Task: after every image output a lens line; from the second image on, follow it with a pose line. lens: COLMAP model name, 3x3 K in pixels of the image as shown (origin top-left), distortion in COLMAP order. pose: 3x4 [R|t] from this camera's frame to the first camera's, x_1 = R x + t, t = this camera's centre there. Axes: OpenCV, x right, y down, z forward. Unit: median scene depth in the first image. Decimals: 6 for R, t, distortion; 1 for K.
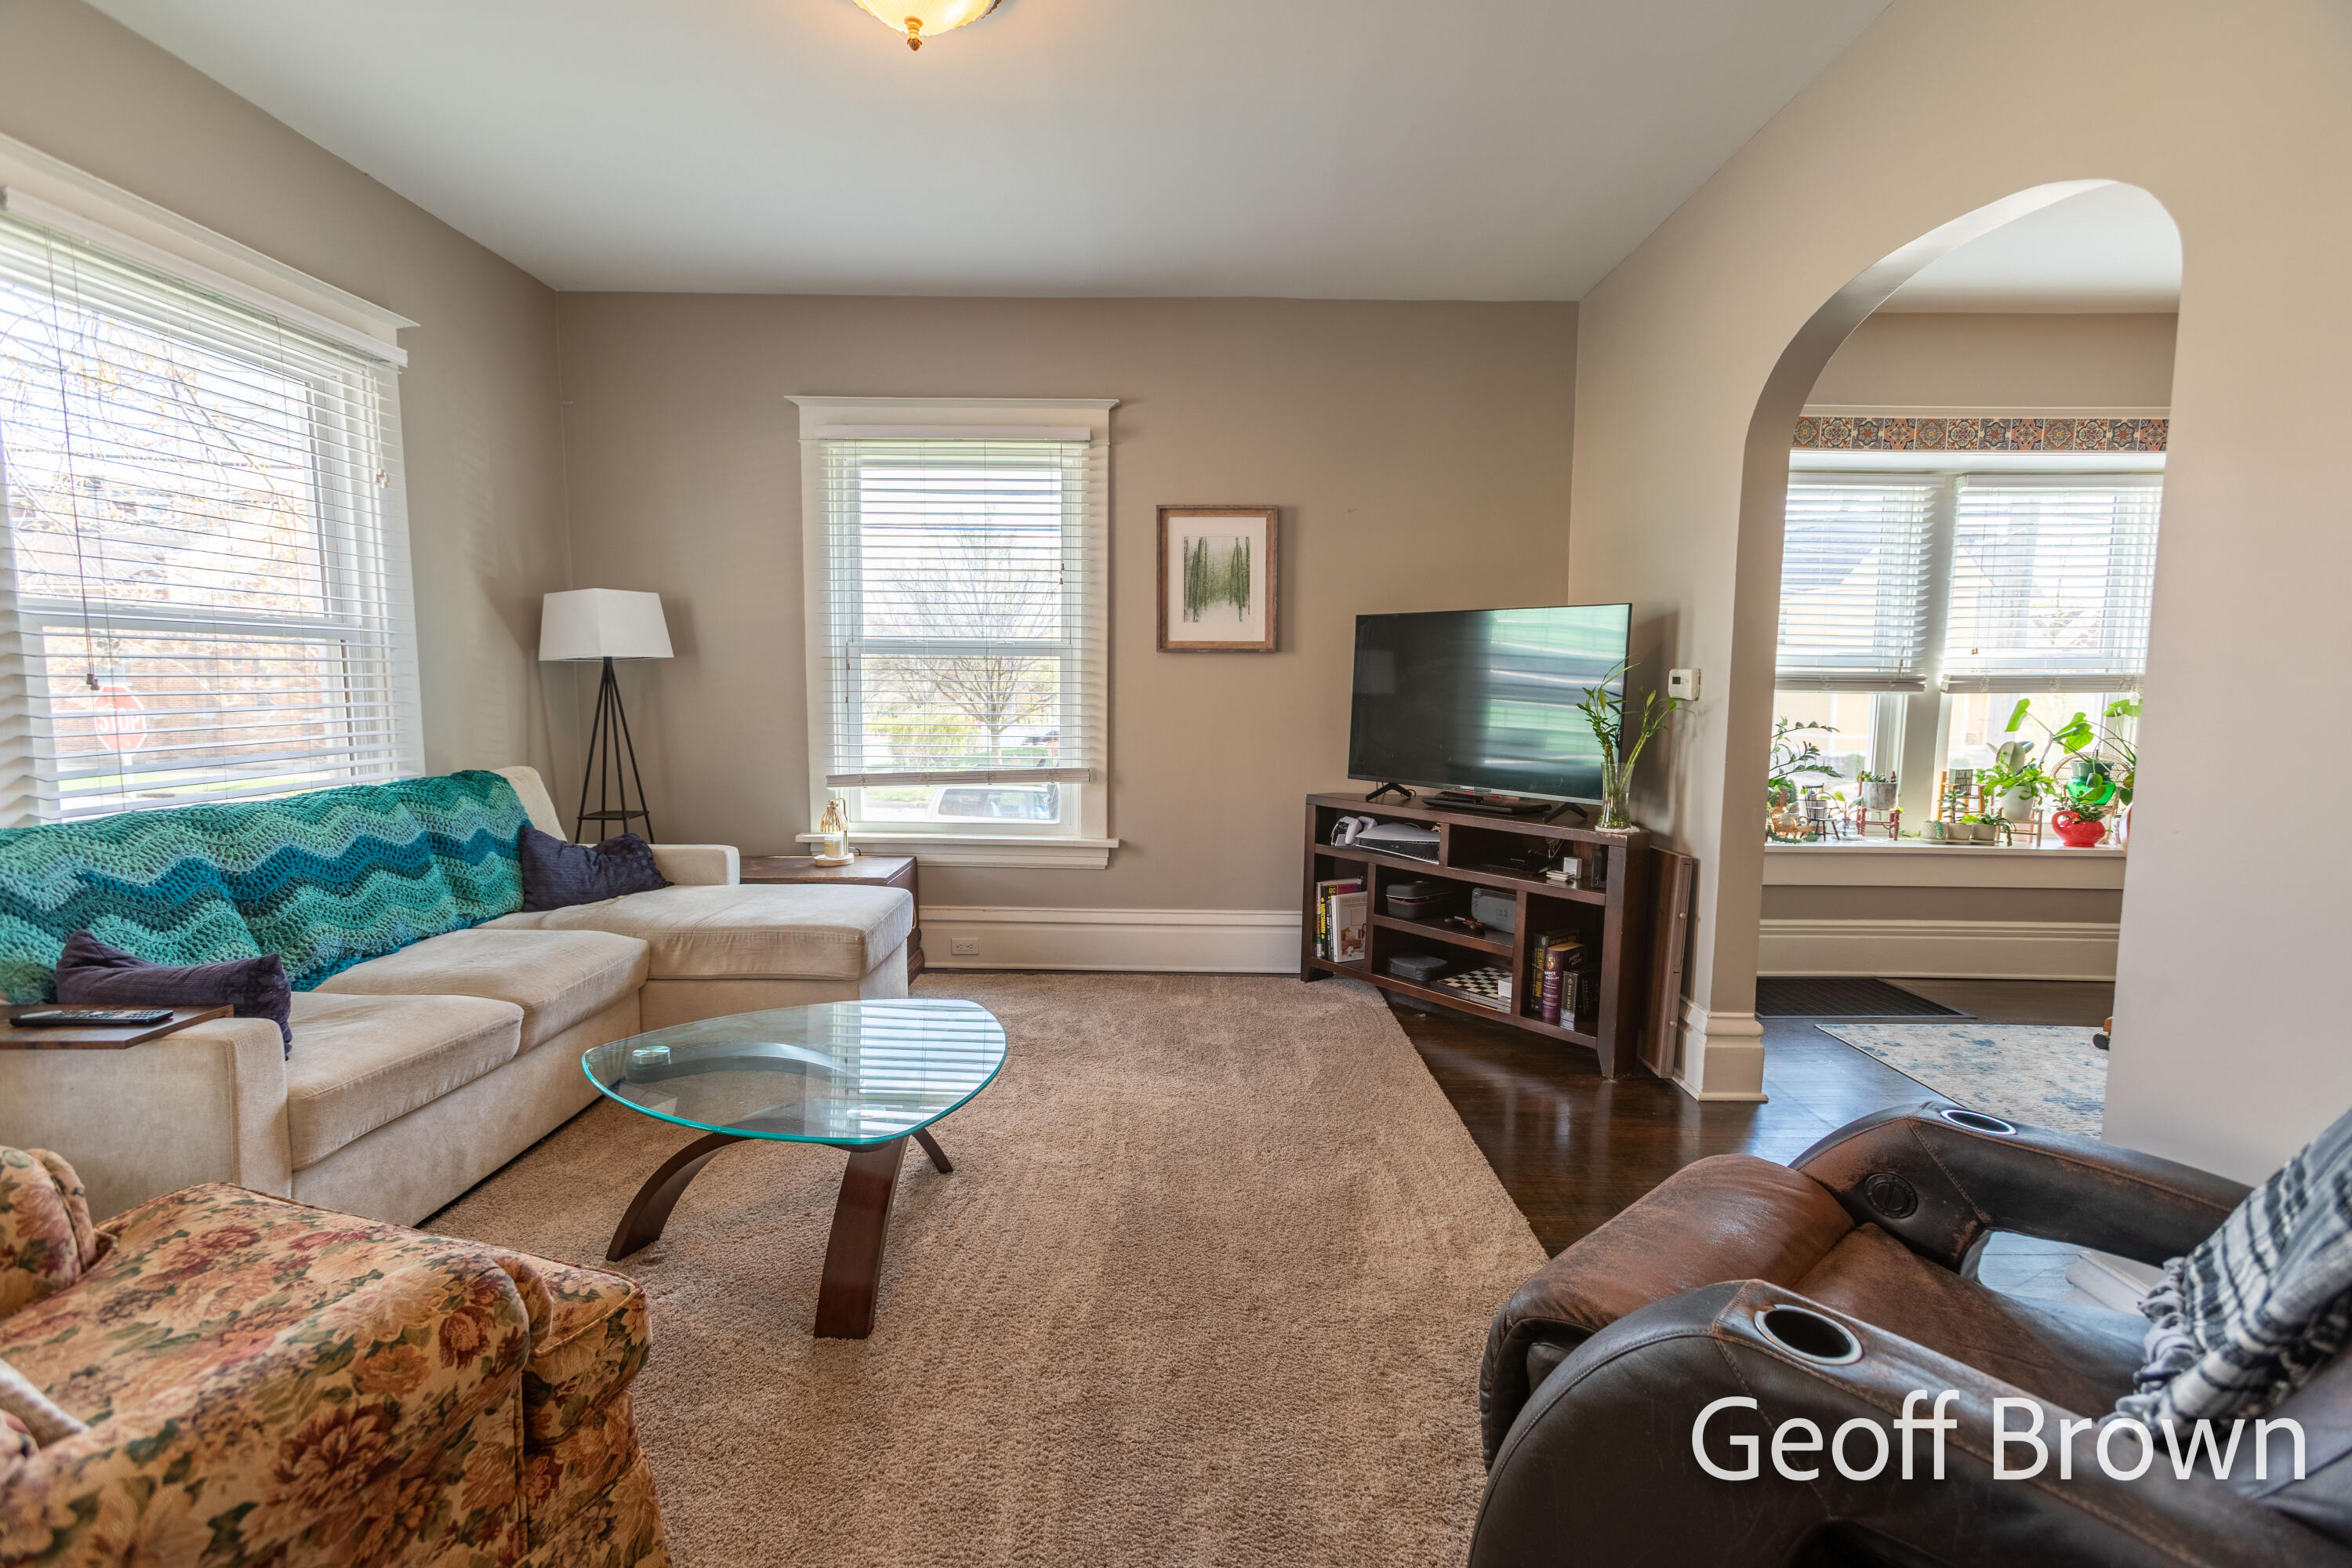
lens RADIAL K [[1045.8, 0, 1170.5], [0, 1045.8, 778.8], [0, 0, 1]] dist [-0.020136, 0.015096]
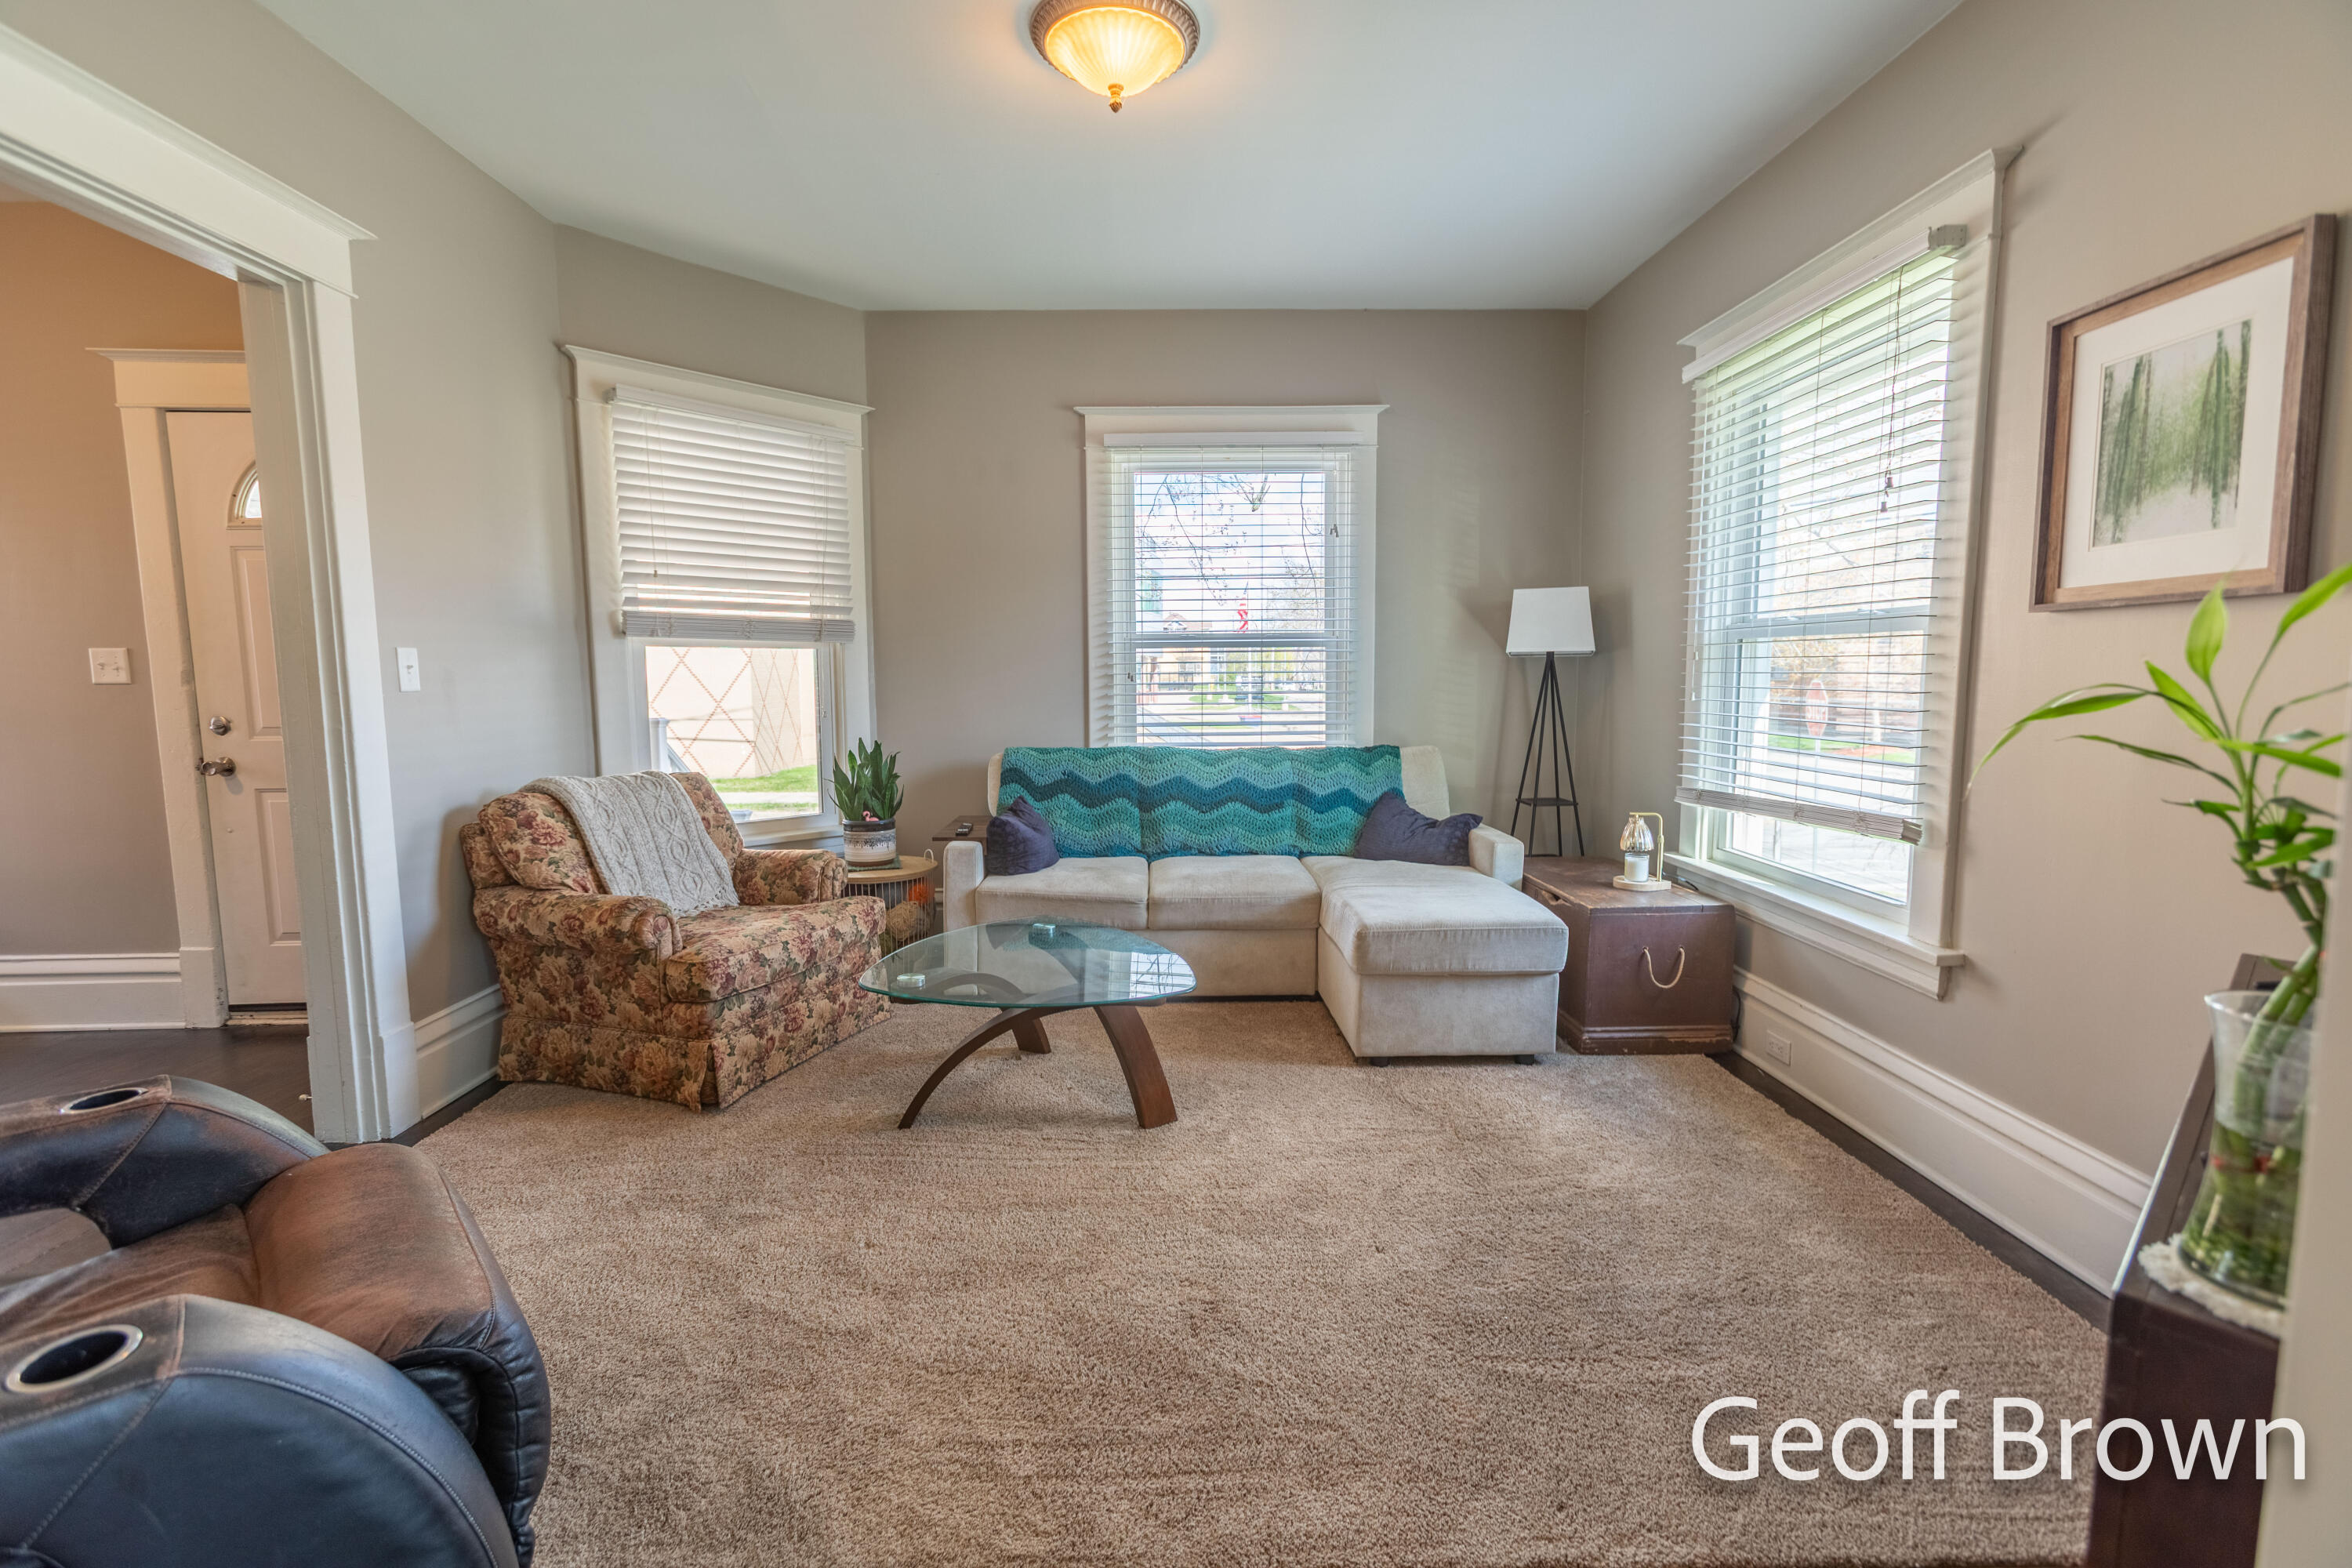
lens RADIAL K [[1036.8, 0, 1170.8], [0, 1036.8, 781.4], [0, 0, 1]] dist [0.002004, 0.000553]
pose [[0.029836, 0.094565, -0.995071, 0.633777], [-0.088530, 0.991852, 0.091605, -0.061370], [0.995627, 0.085360, 0.037965, 0.728411]]
